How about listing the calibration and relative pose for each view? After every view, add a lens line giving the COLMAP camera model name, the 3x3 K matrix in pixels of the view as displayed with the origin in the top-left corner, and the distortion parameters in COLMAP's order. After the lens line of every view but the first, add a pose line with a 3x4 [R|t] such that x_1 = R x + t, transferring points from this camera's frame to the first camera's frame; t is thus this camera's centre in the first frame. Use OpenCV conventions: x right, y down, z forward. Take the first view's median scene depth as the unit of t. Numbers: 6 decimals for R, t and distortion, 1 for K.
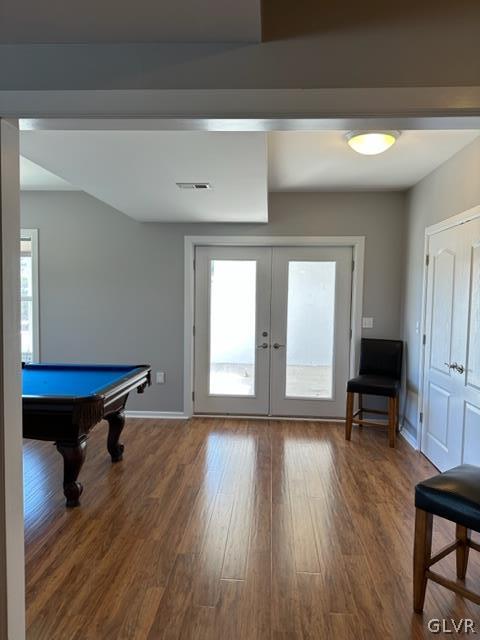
lens RADIAL K [[444.2, 0, 240.0], [0, 444.2, 320.0], [0, 0, 1]] dist [0.111388, -0.129173]
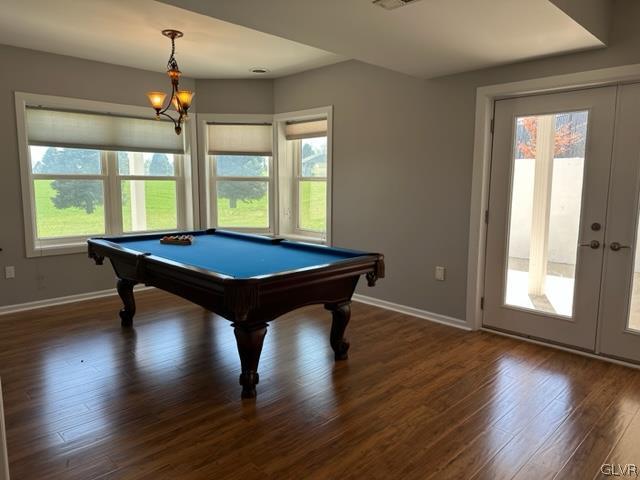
lens RADIAL K [[444.2, 0, 320.0], [0, 444.2, 240.0], [0, 0, 1]] dist [0.111388, -0.129173]
pose [[0.757664, 0.074441, -0.648386, 0.180655], [-0.032668, 0.996554, 0.076241, 0.014190], [0.651827, -0.036584, 0.757485, 0.248598]]
